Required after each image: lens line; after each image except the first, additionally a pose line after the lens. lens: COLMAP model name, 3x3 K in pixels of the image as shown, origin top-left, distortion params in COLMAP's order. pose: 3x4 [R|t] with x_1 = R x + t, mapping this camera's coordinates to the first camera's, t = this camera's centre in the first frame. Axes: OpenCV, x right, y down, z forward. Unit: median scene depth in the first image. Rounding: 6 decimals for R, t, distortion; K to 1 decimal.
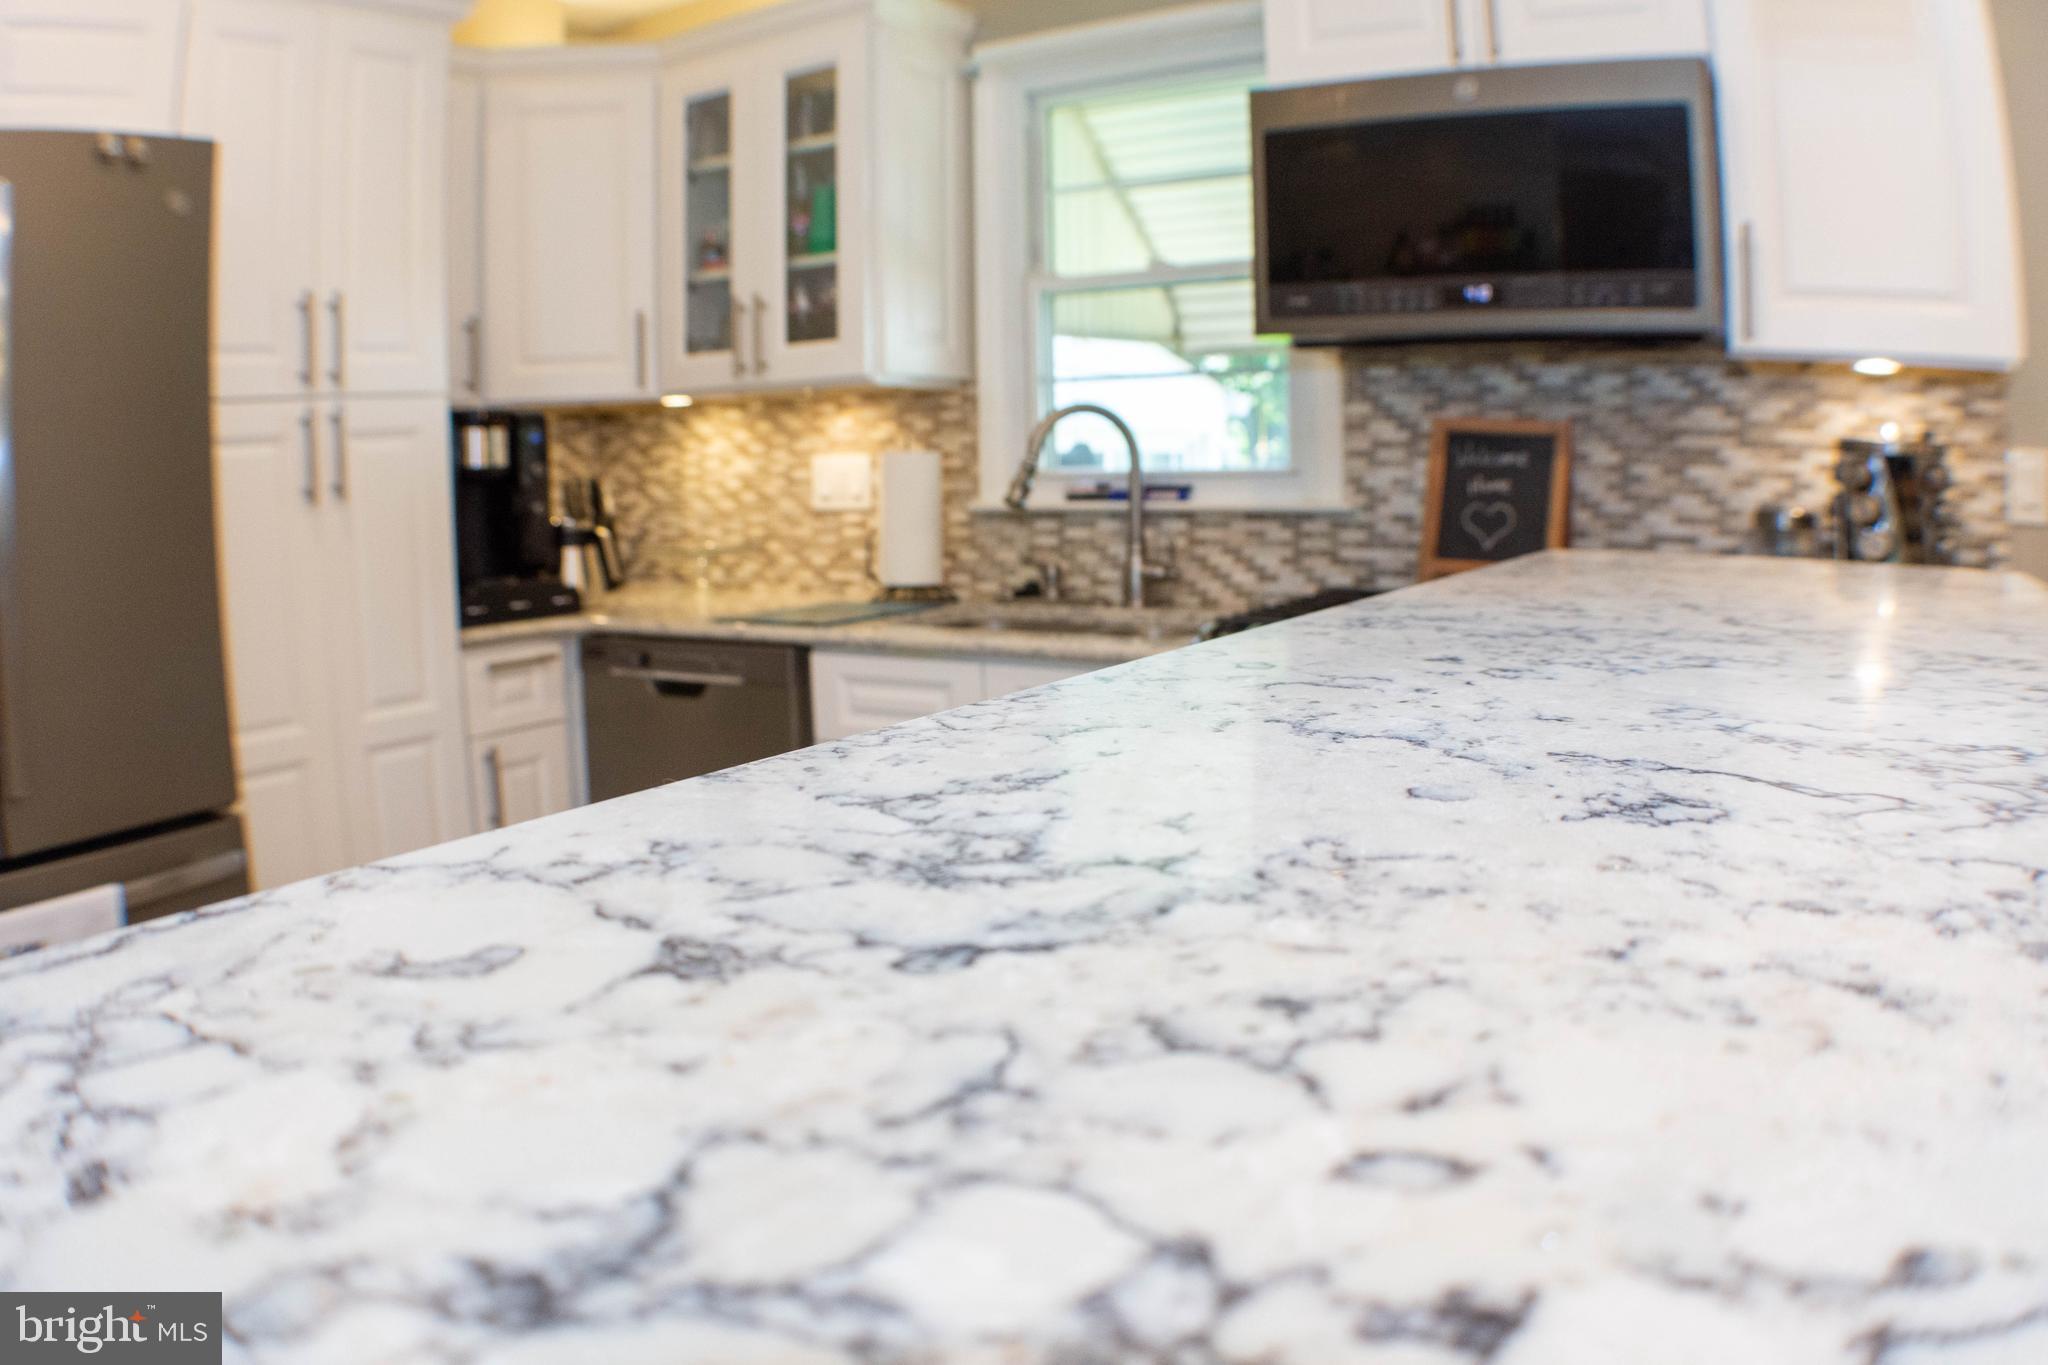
lens RADIAL K [[1417.5, 0, 1020.7], [0, 1417.5, 693.9], [0, 0, 1]] dist [-0.274680, 0.059911]
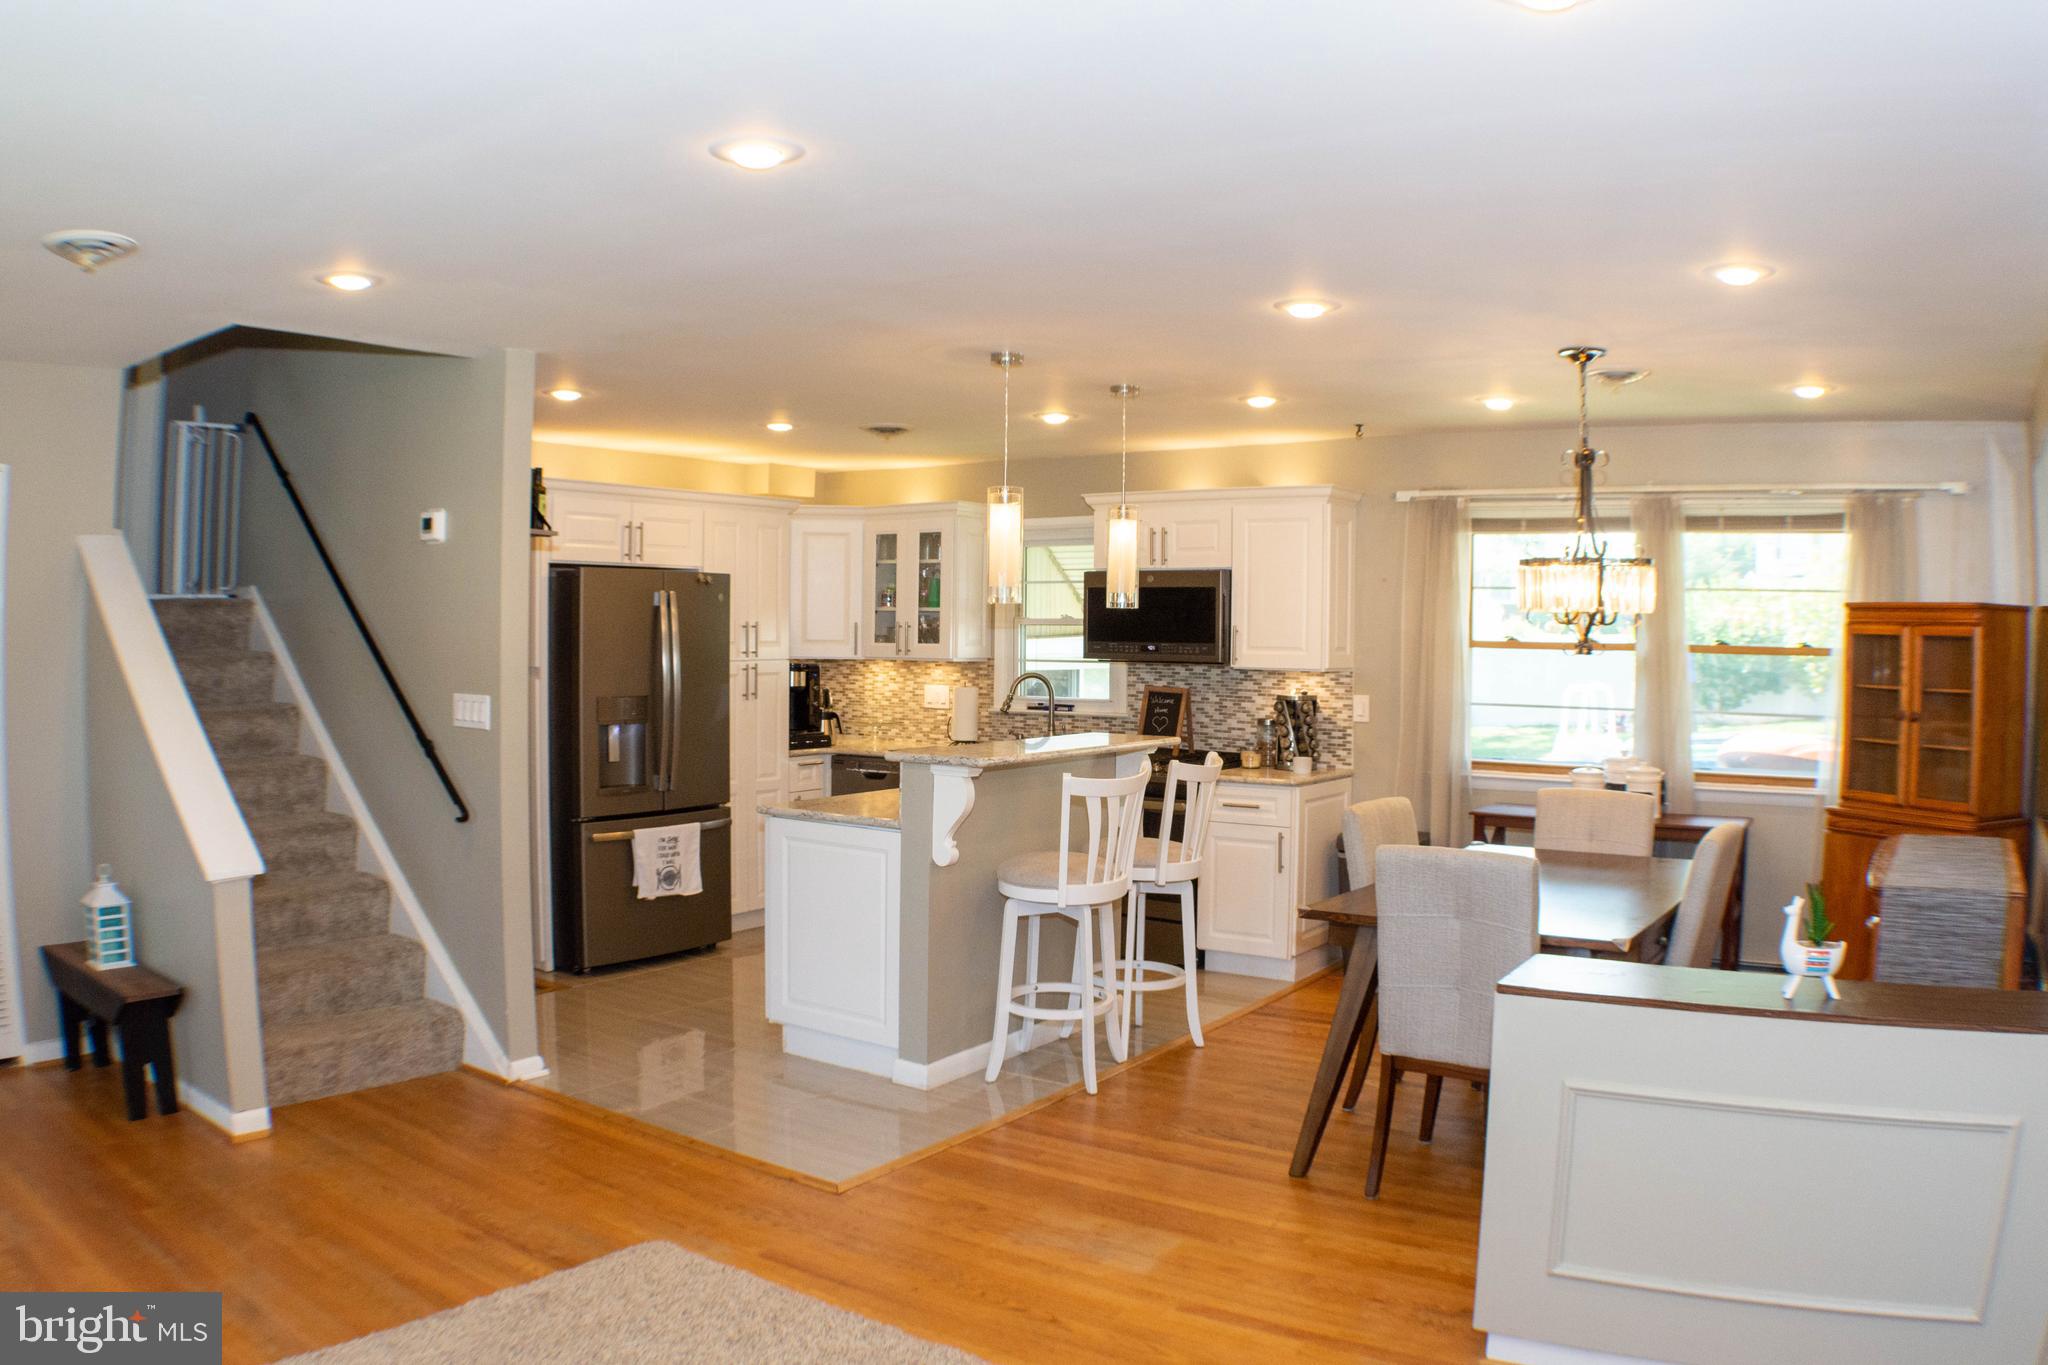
lens RADIAL K [[1493.2, 0, 1031.2], [0, 1493.2, 693.4], [0, 0, 1]] dist [-0.279009, 0.054694]
pose [[0.999026, 0.030372, -0.032018, 0.130706], [-0.033982, 0.992315, -0.118977, 0.160686], [0.028158, 0.119949, 0.992381, -1.741385]]
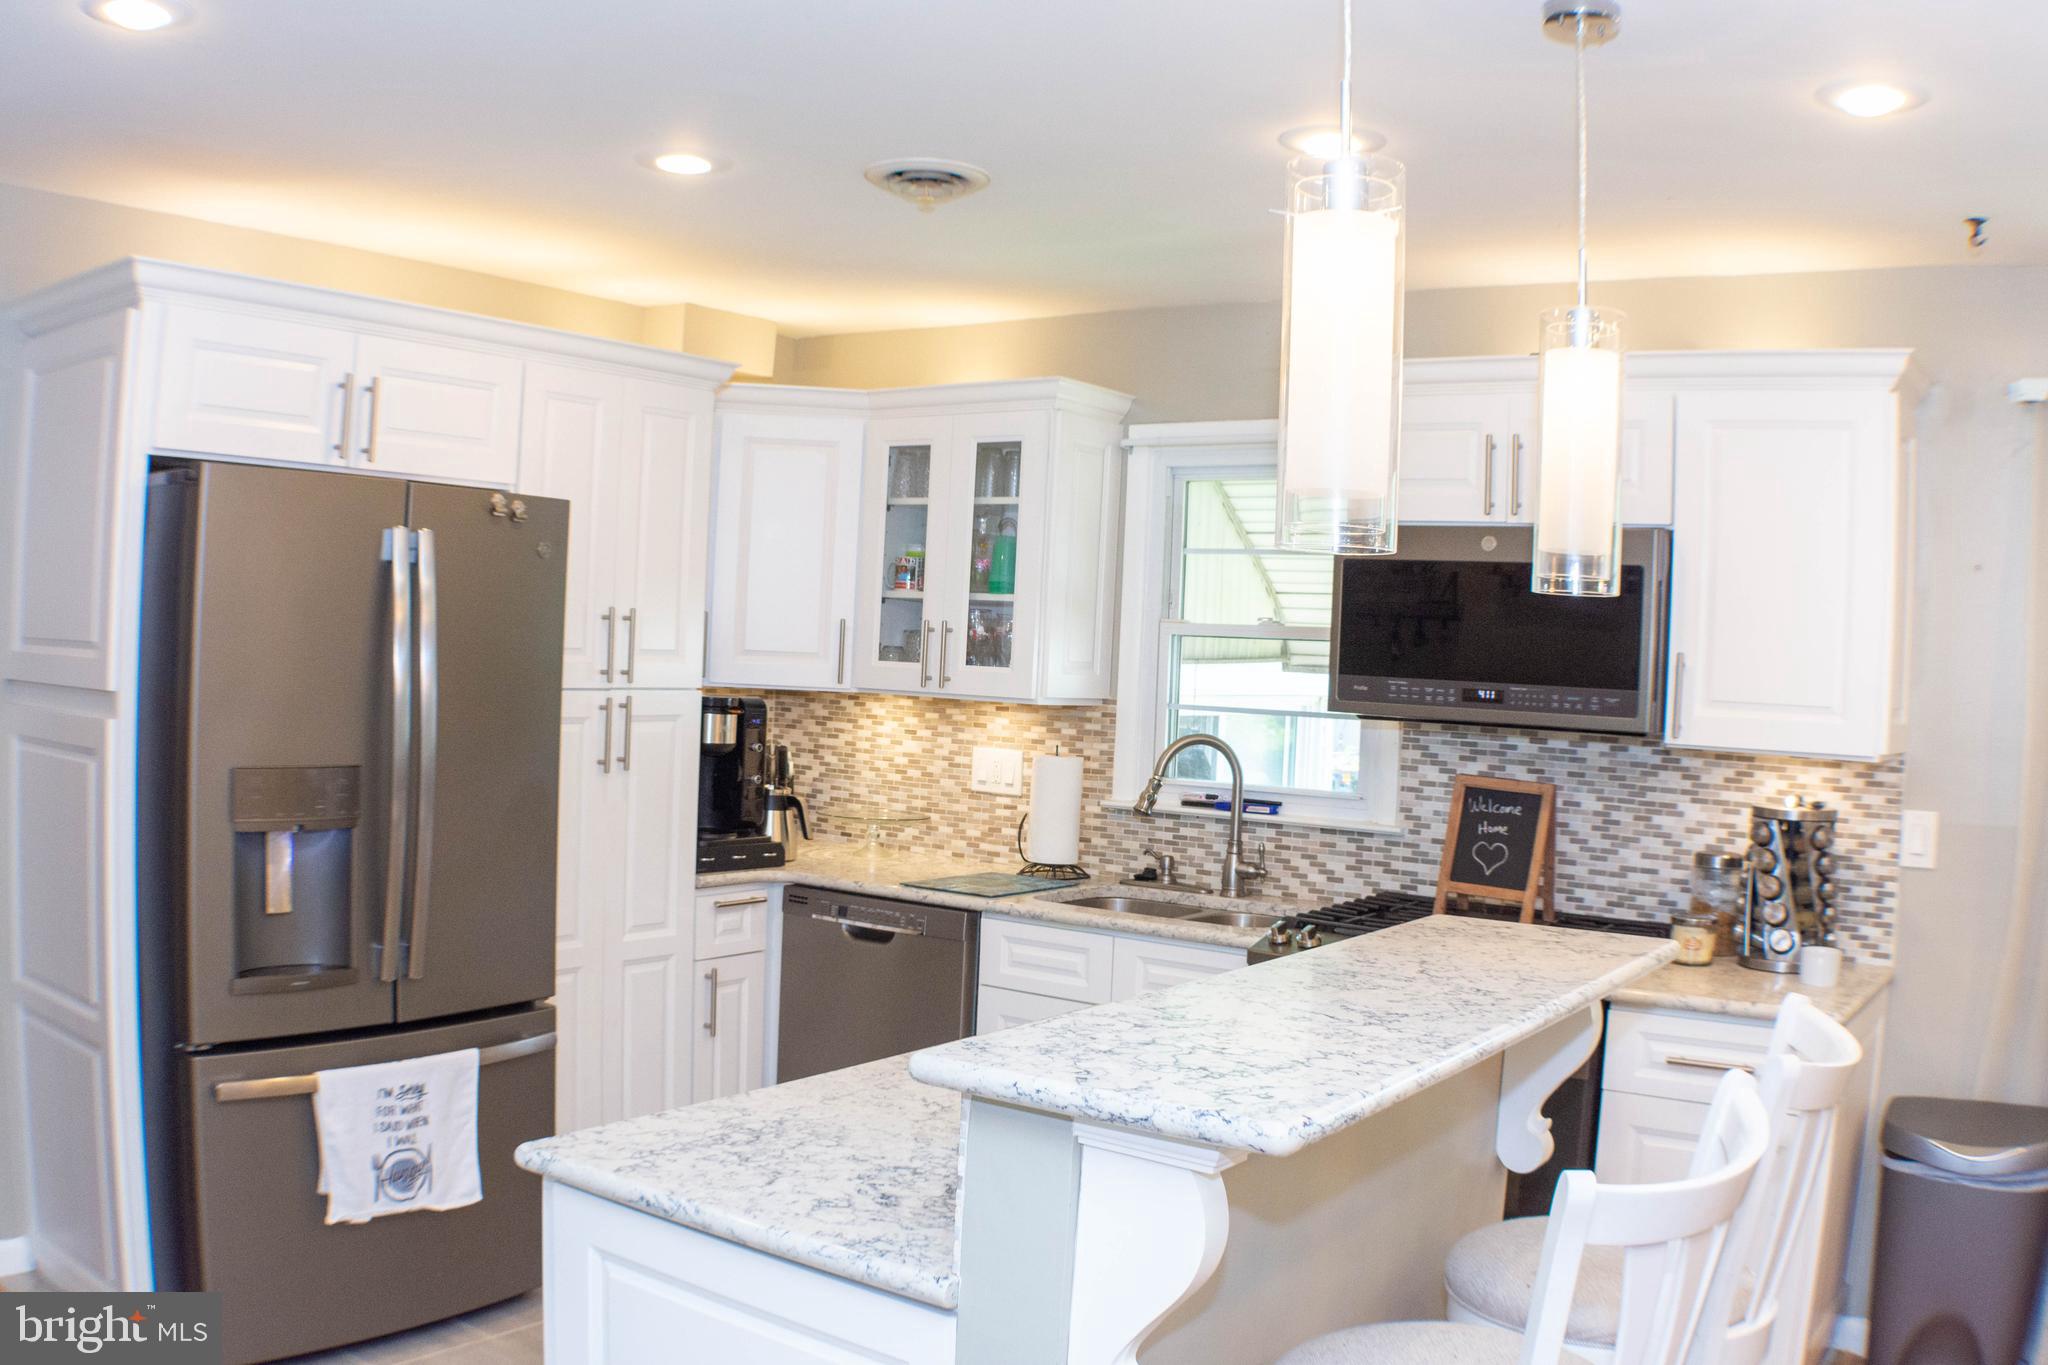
lens RADIAL K [[1760.8, 0, 1032.0], [0, 1760.8, 686.0], [0, 0, 1]] dist [-0.265780, 0.007824]
pose [[0.996827, 0.064477, -0.046682, -0.036062], [-0.070350, 0.987981, -0.137636, -0.018613], [0.037247, 0.140483, 0.989382, -0.592690]]
